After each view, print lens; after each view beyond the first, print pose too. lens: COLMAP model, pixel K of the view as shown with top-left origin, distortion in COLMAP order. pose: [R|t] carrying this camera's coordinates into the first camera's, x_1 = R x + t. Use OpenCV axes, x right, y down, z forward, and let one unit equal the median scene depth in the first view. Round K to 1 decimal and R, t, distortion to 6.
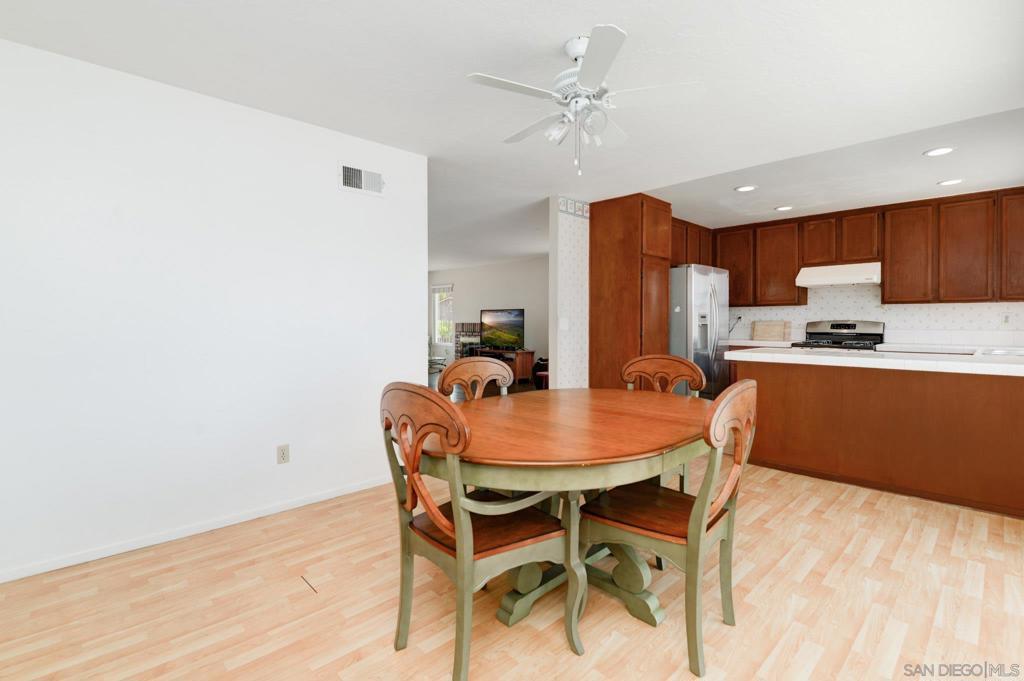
lens RADIAL K [[455.0, 0, 488.2], [0, 455.0, 330.2], [0, 0, 1]] dist [-0.023727, 0.000251]
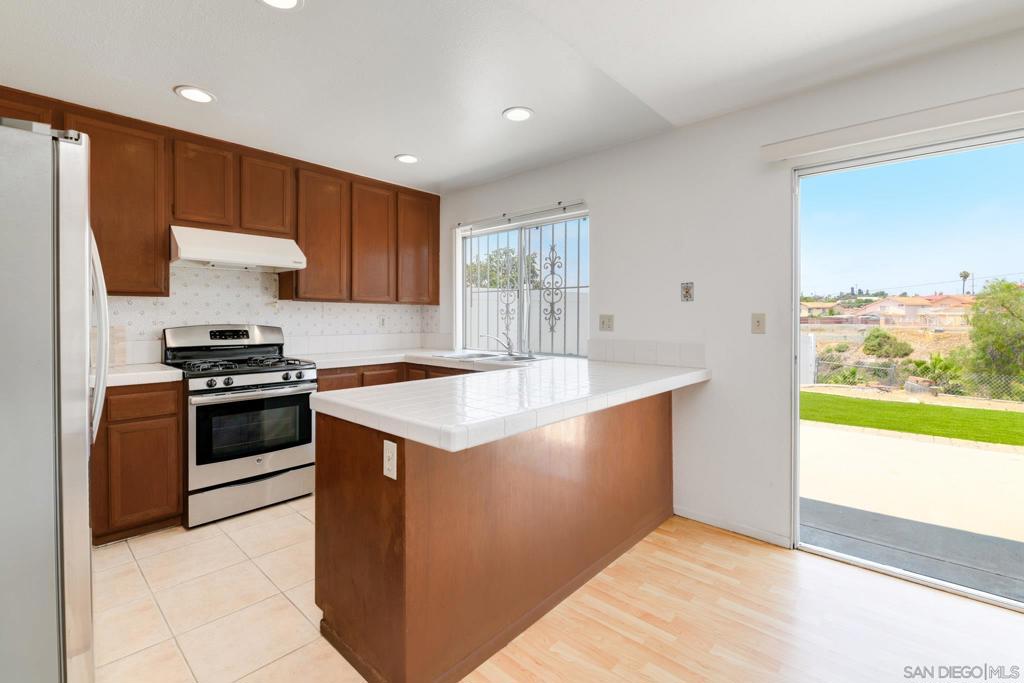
lens RADIAL K [[456.3, 0, 512.3], [0, 456.3, 318.9], [0, 0, 1]] dist [-0.000602, -0.000294]
pose [[-0.121867, -0.003333, 0.992541, 0.125936], [0.017570, 0.999830, 0.005515, -0.026715], [-0.992391, 0.018111, -0.121788, 0.699850]]
